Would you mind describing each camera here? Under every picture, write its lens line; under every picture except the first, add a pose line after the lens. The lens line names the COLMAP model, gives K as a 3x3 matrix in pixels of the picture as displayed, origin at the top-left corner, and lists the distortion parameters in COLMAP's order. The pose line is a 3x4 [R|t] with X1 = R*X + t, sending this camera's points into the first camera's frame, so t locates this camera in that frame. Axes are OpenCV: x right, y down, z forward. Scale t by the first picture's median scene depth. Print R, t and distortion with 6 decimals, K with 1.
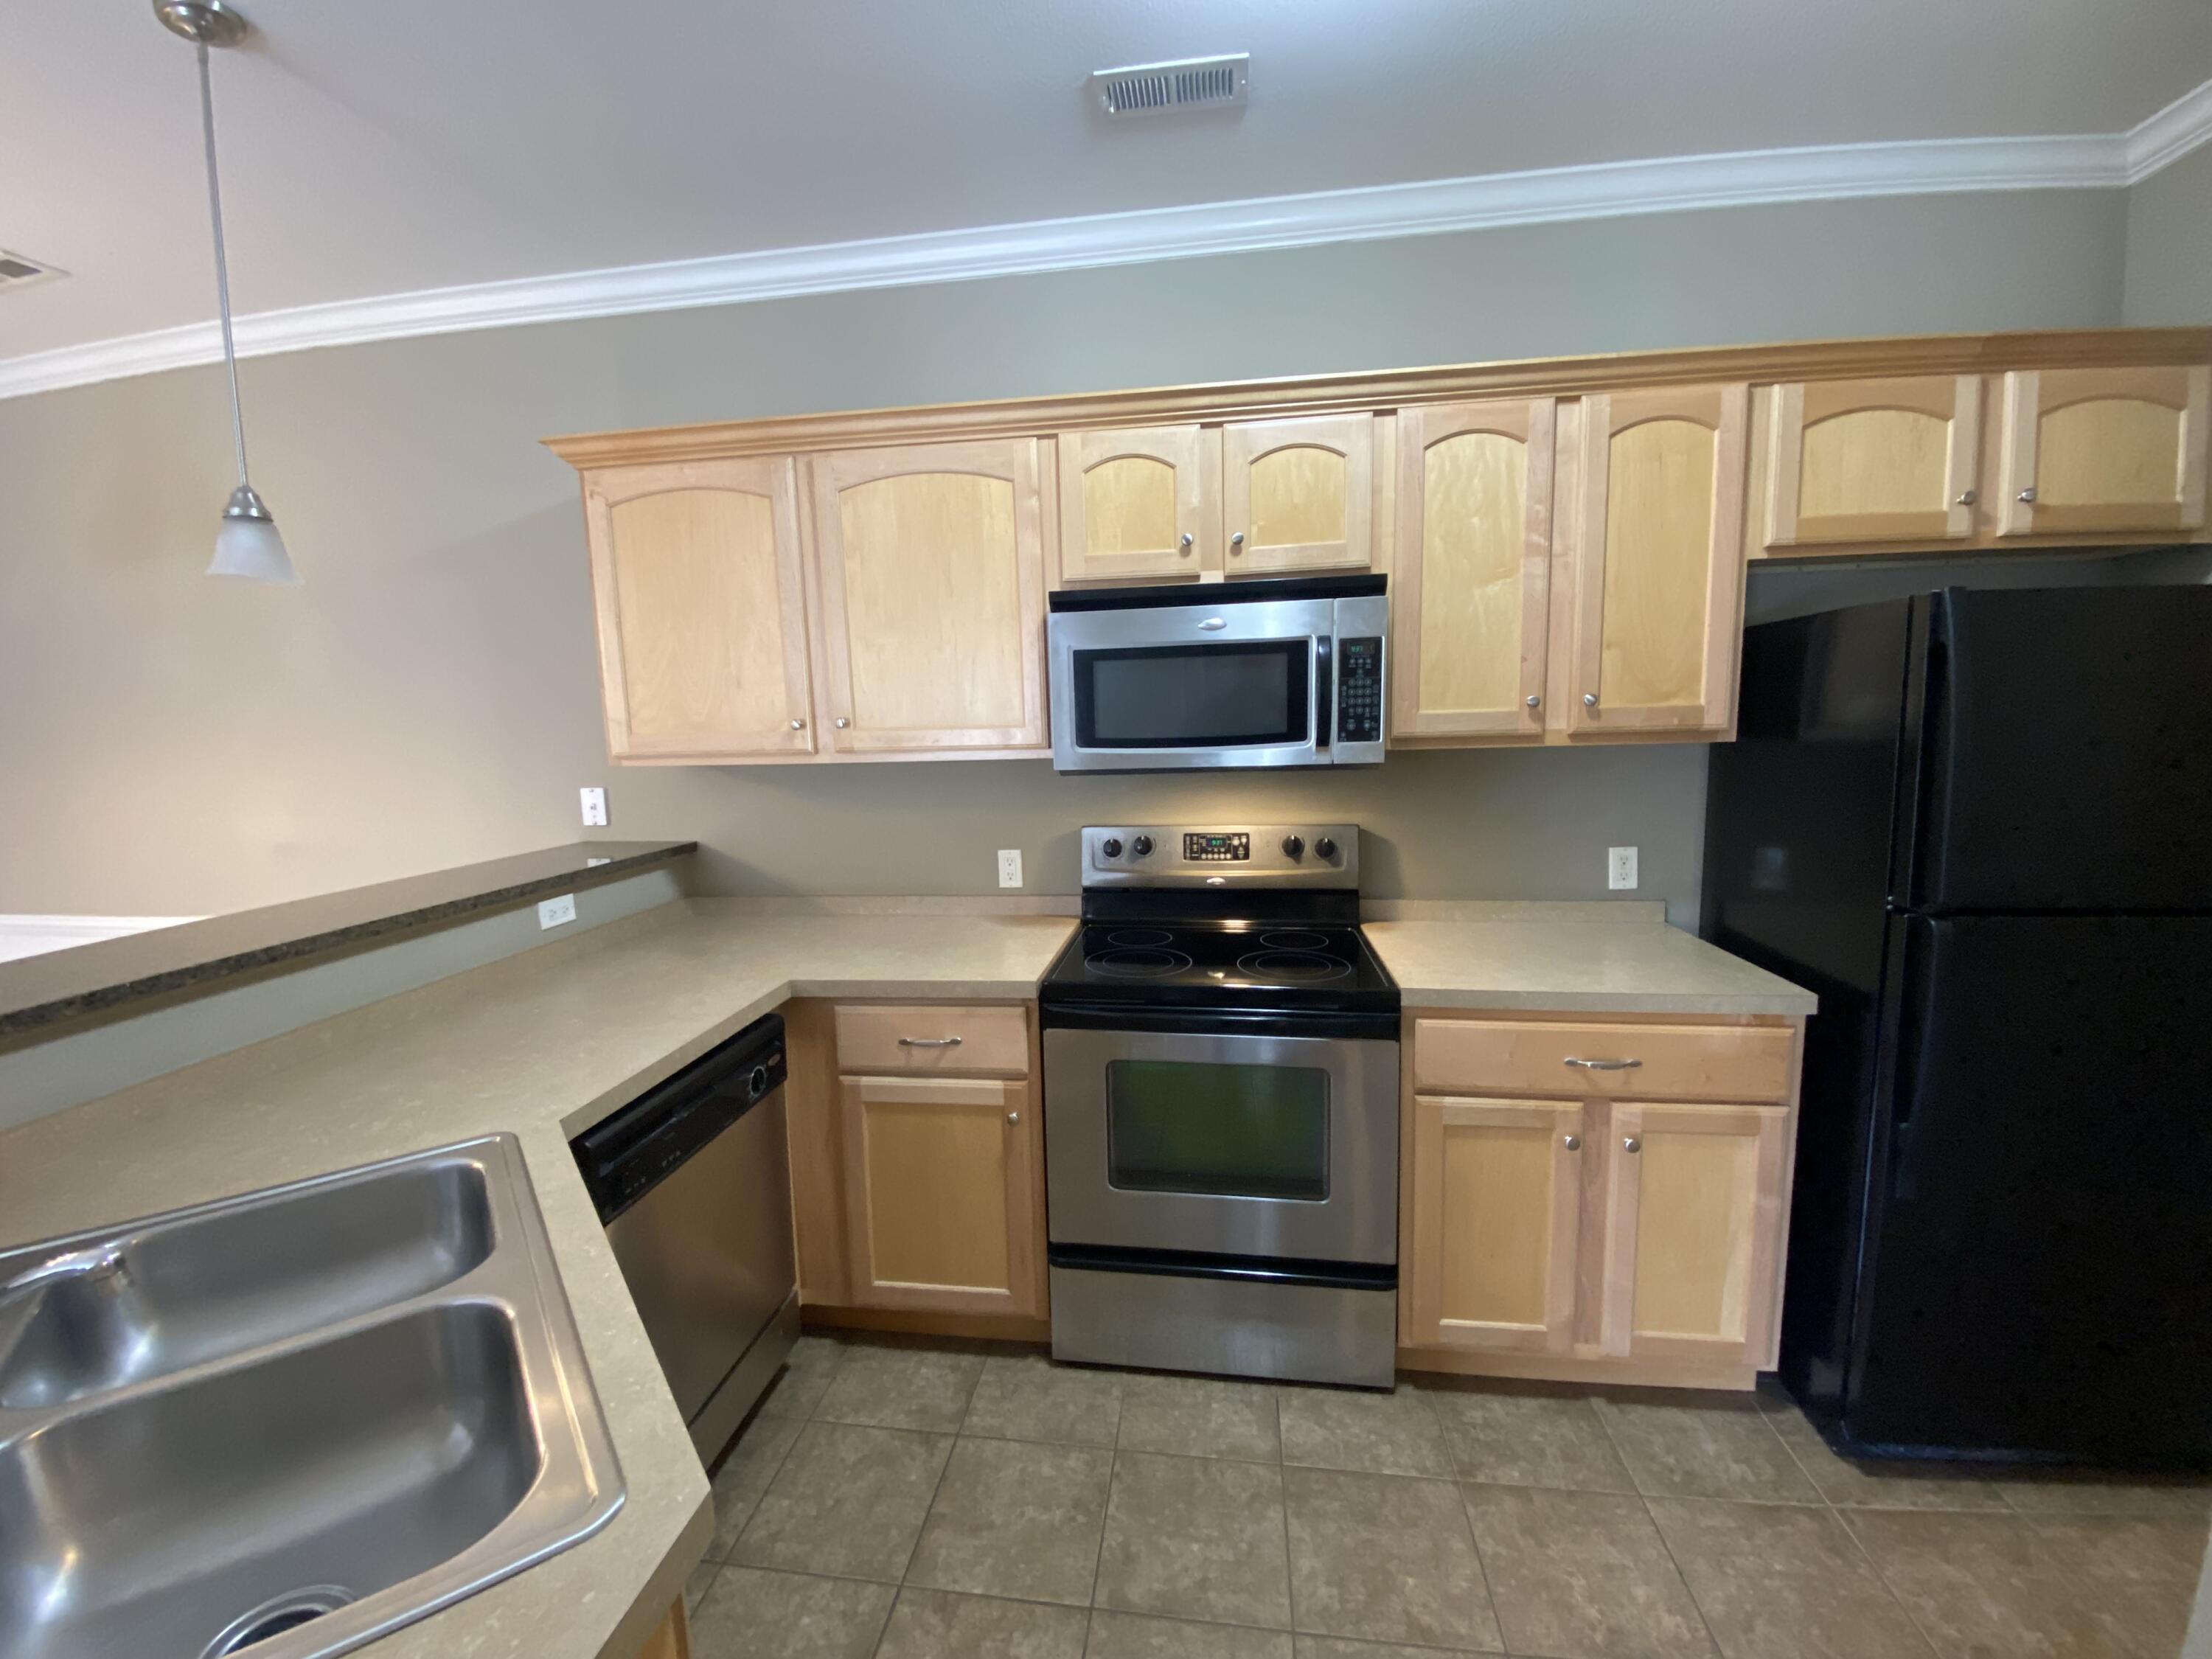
lens RADIAL K [[881.8, 0, 1093.4], [0, 881.8, 827.9], [0, 0, 1]] dist [0.029521, -0.028059]
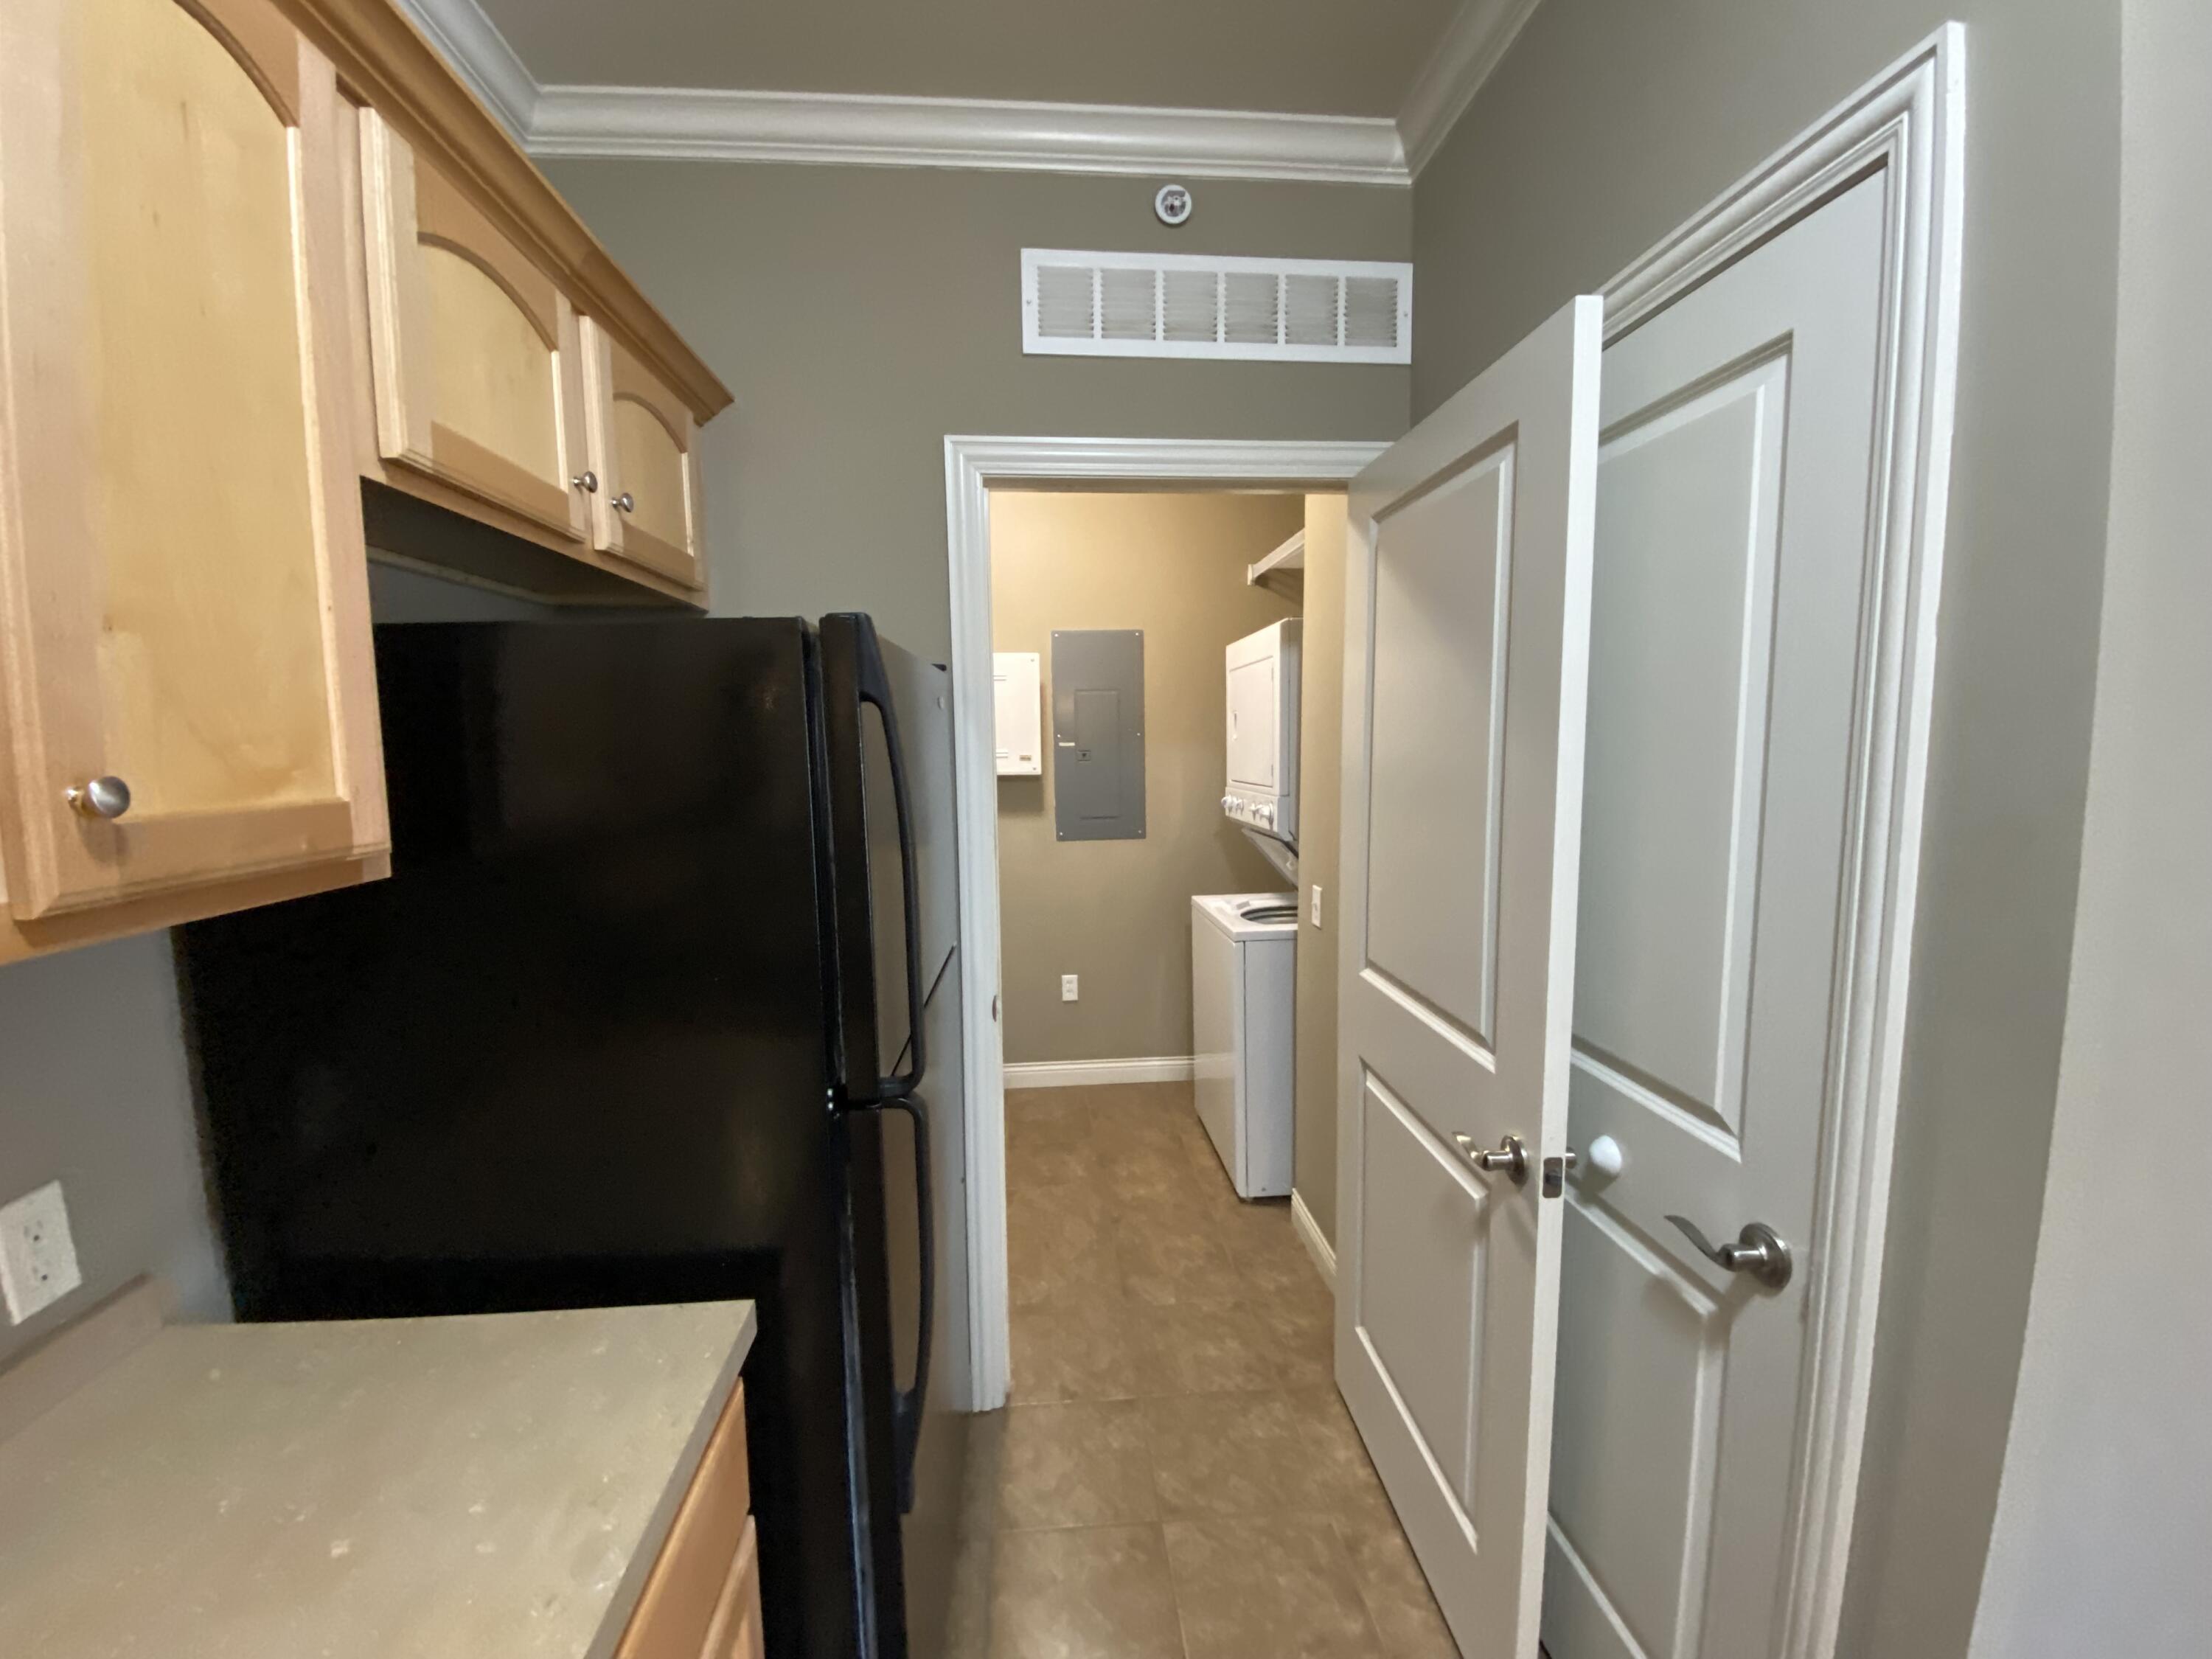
lens RADIAL K [[898.6, 0, 1092.4], [0, 898.6, 828.0], [0, 0, 1]] dist [0.032981, -0.025561]
pose [[-0.219137, -0.066138, 0.973450, 0.193203], [0.144395, 0.984515, 0.099396, -0.115037], [-0.964950, 0.162342, -0.206194, 0.737217]]
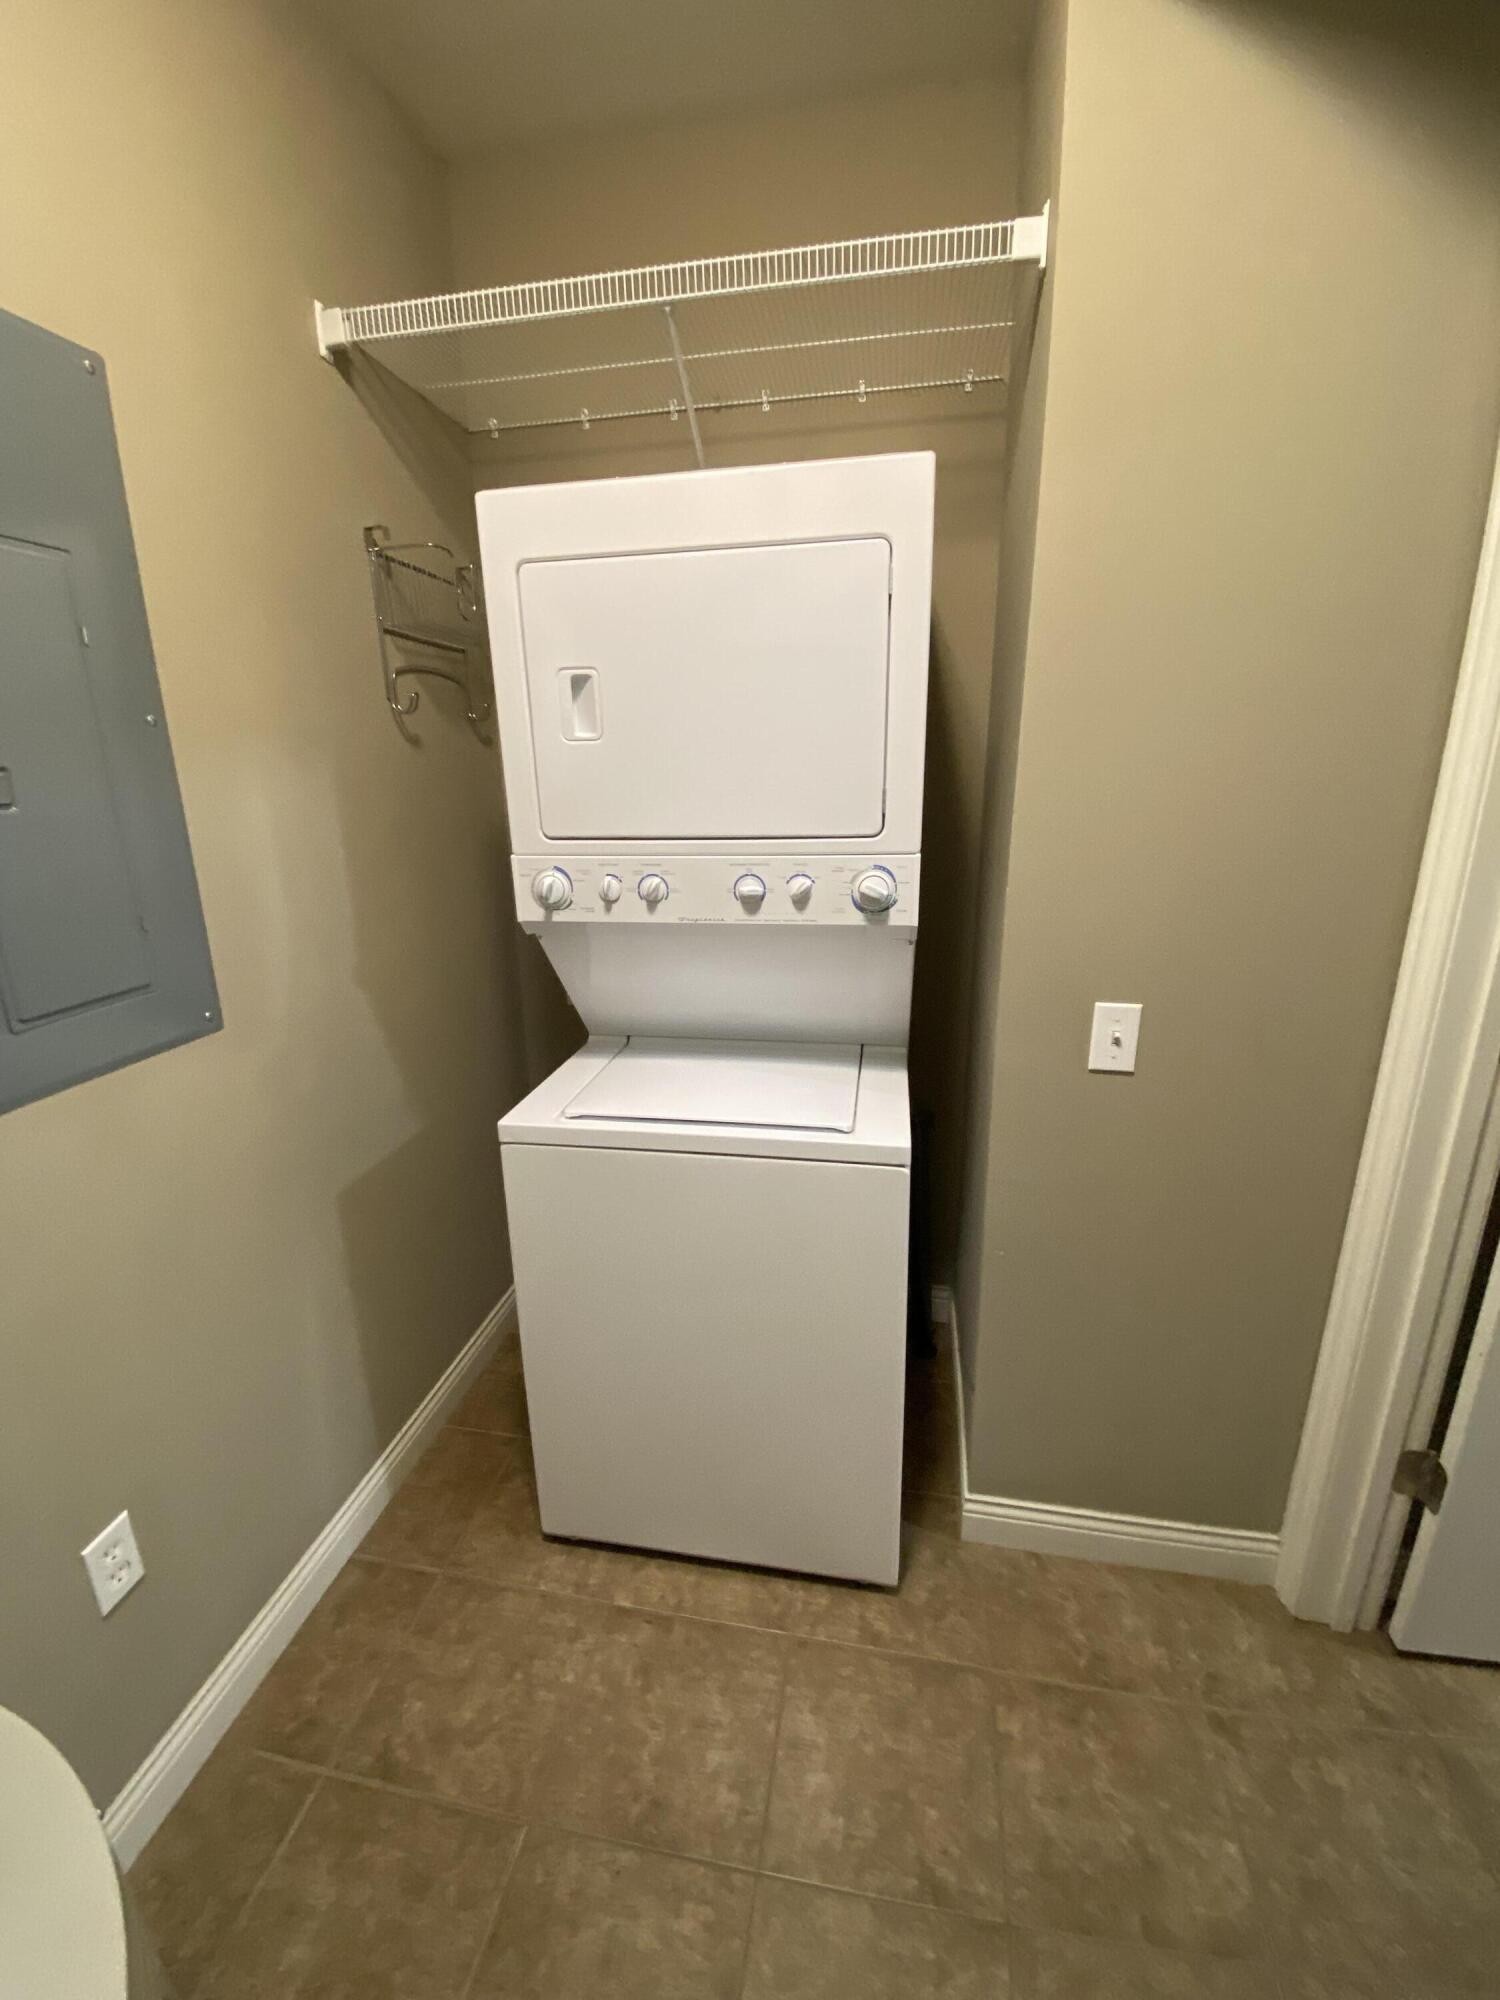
lens RADIAL K [[812.4, 0, 750.0], [0, 812.4, 1000.0], [0, 0, 1]] dist [0.032981, -0.025561]
pose [[-0.998659, 0.030572, 0.041777, 1.677783], [0.044094, 0.925154, 0.377022, -0.122297], [-0.027124, 0.378358, -0.925262, 0.792119]]
